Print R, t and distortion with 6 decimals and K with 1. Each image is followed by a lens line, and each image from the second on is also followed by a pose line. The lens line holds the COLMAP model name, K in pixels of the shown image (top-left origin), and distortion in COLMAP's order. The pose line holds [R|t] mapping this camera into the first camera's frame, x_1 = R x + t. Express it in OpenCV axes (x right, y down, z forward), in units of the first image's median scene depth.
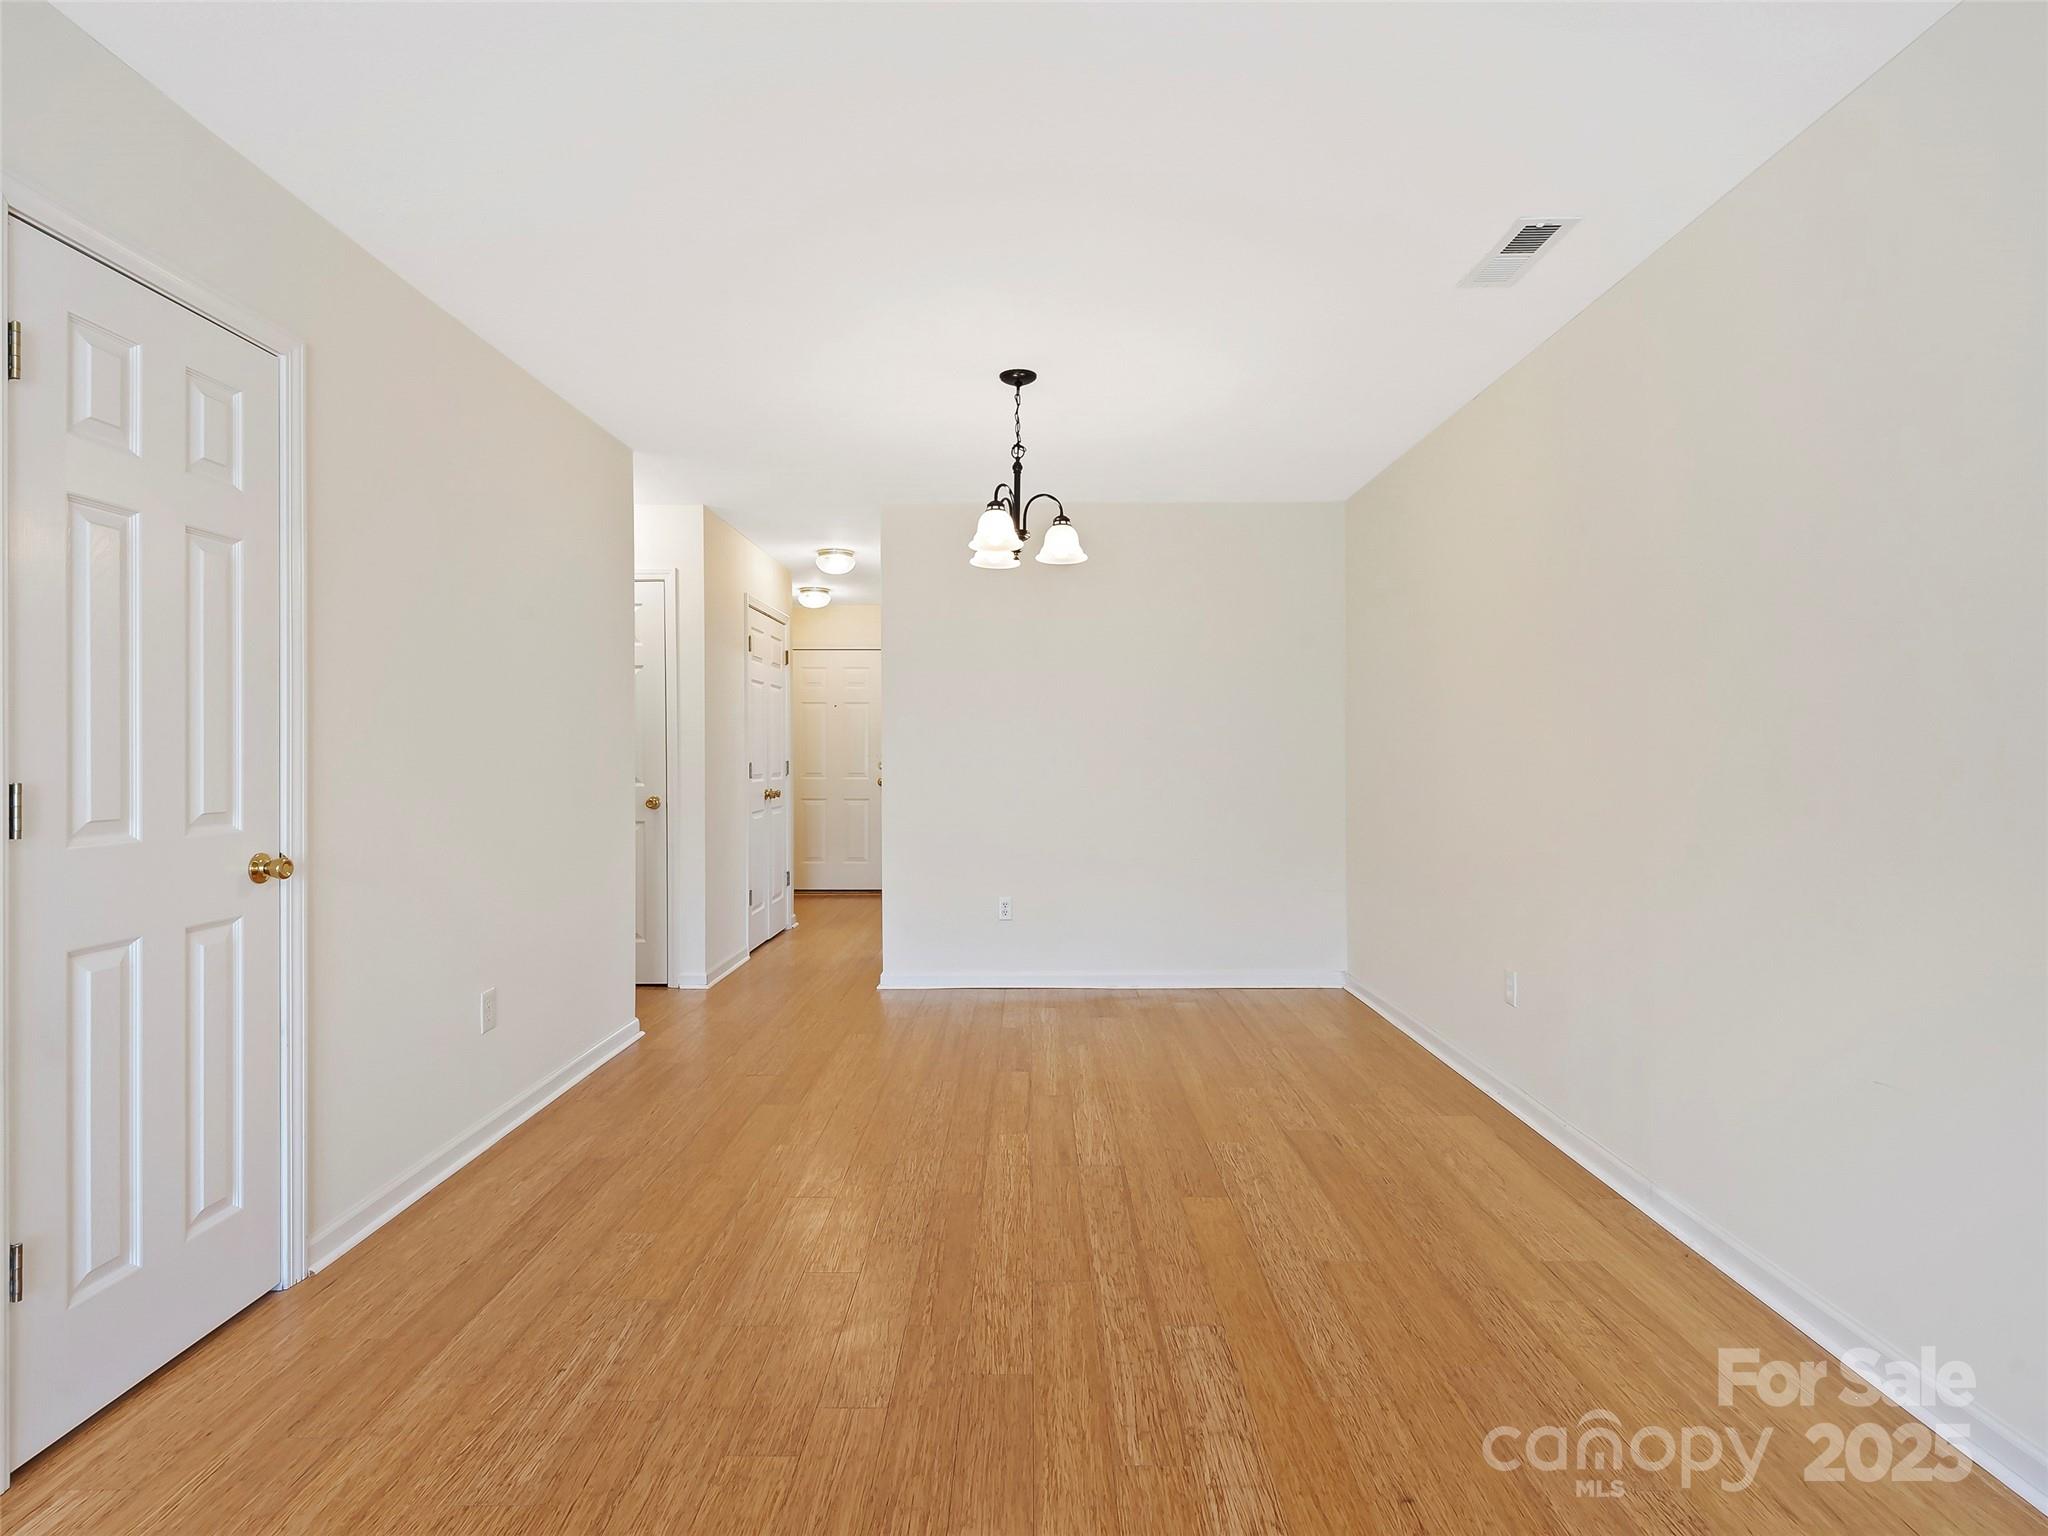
lens RADIAL K [[1048.9, 0, 1047.9], [0, 1048.9, 828.4], [0, 0, 1]] dist [0.000765, 0.000084]
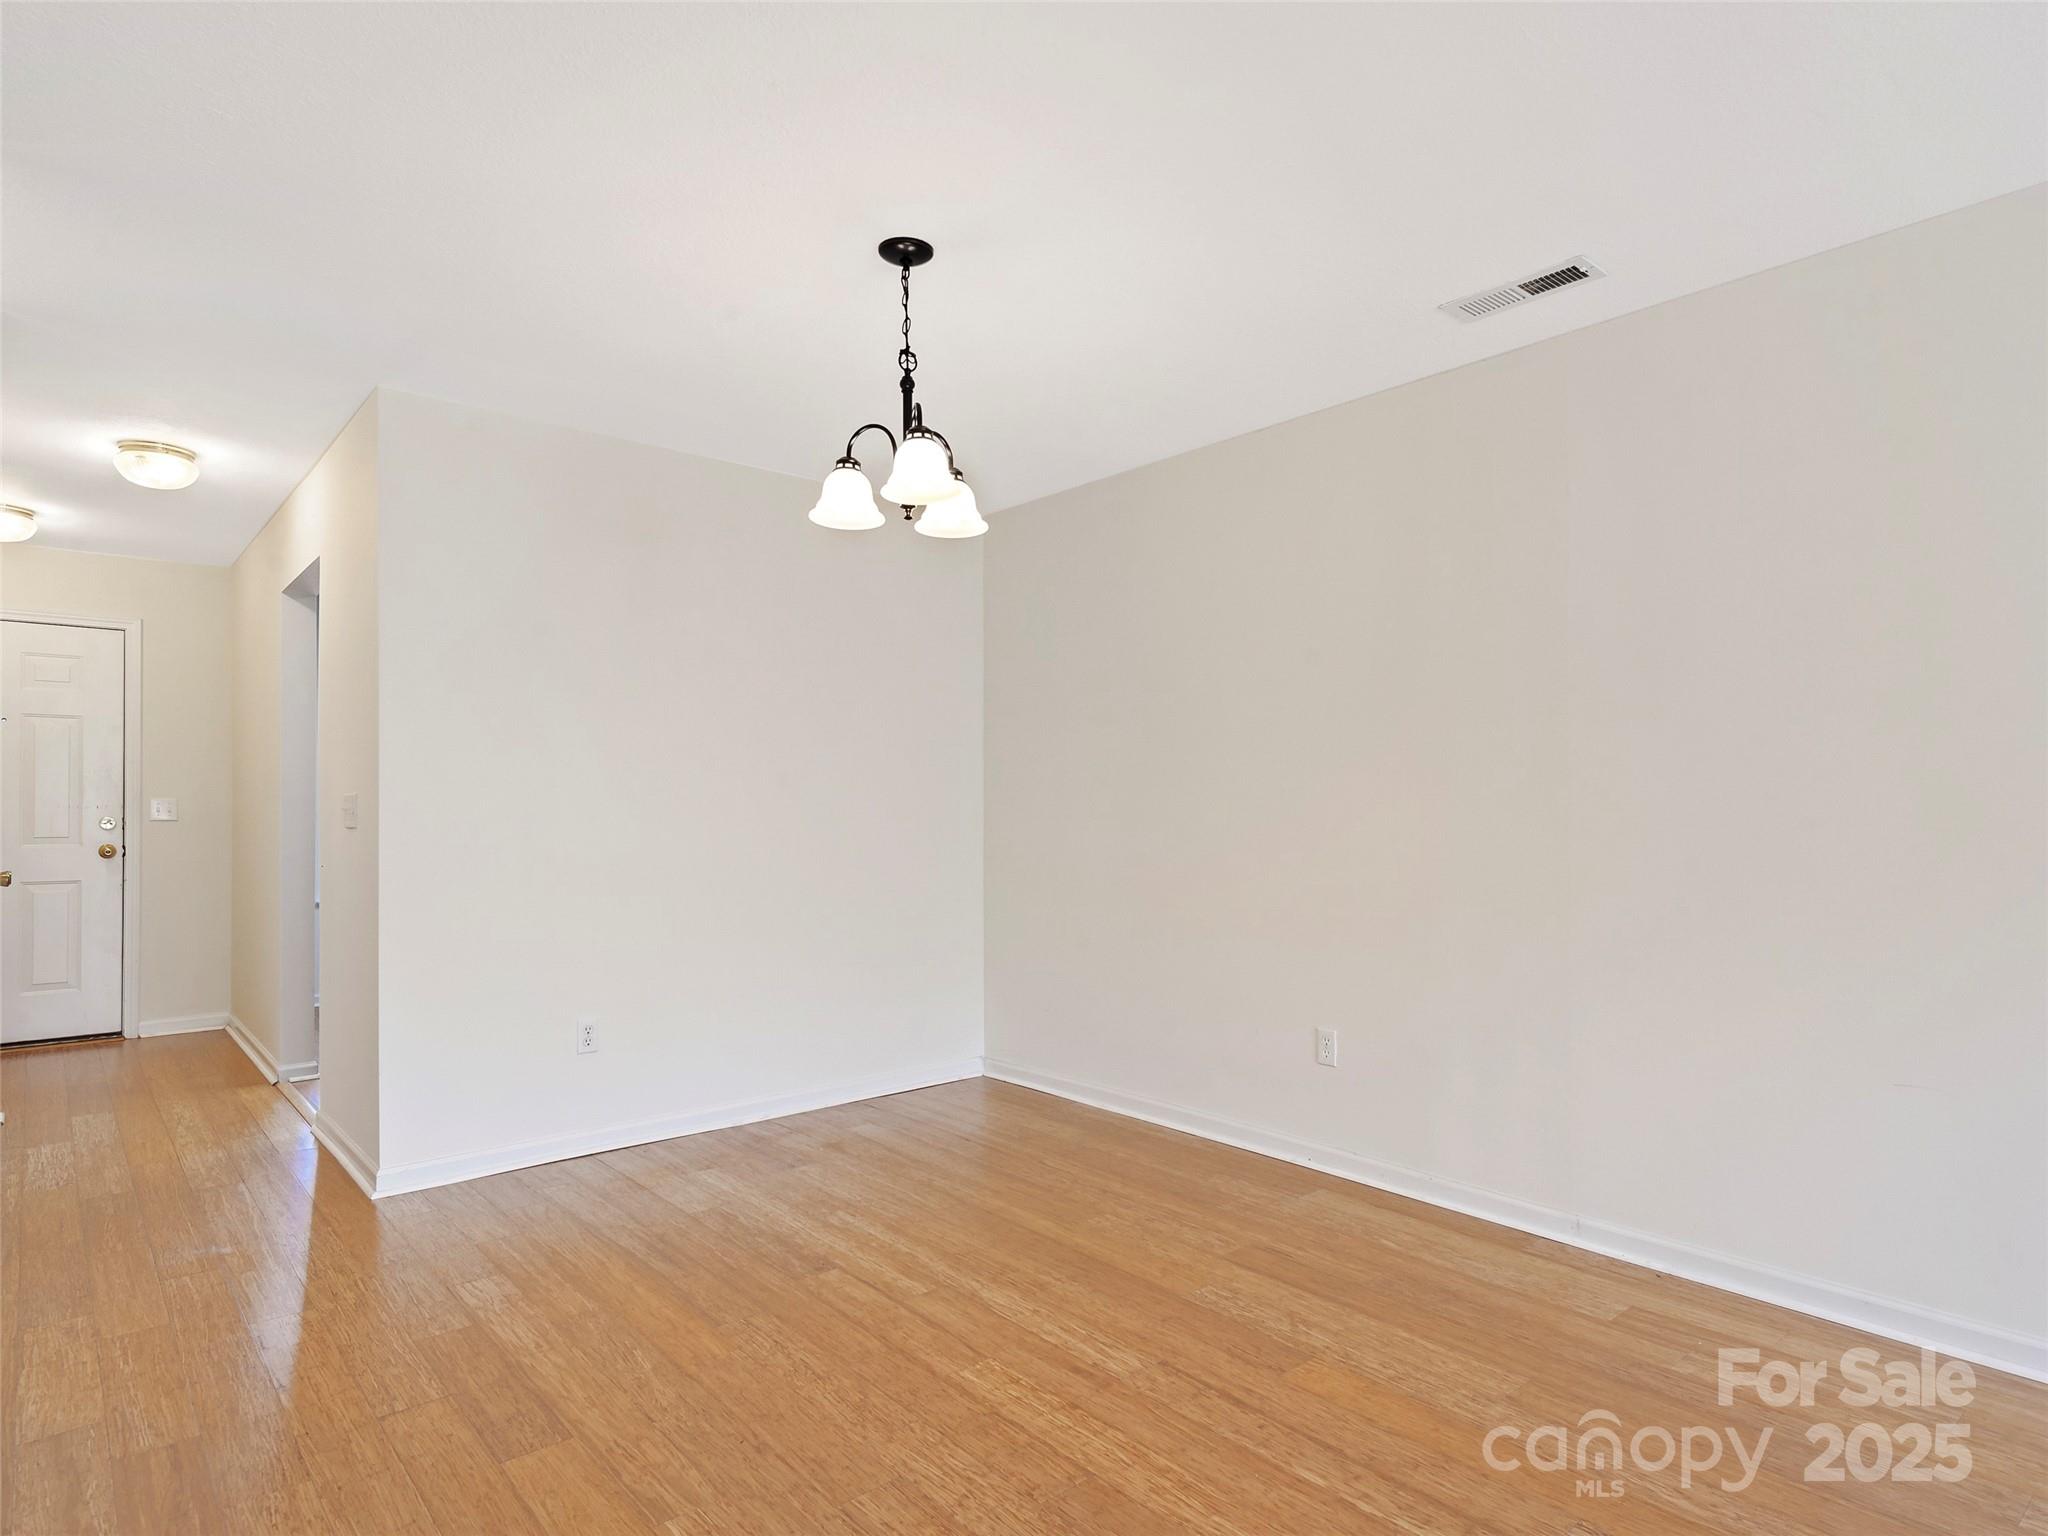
lens RADIAL K [[1173.7, 0, 1043.9], [0, 1173.7, 827.9], [0, 0, 1]] dist [0.016257, 0.000556]
pose [[0.758630, -0.017358, 0.651291, -0.468722], [0.050635, 0.998192, -0.032376, -0.022831], [-0.649551, 0.057539, 0.758137, 0.373296]]
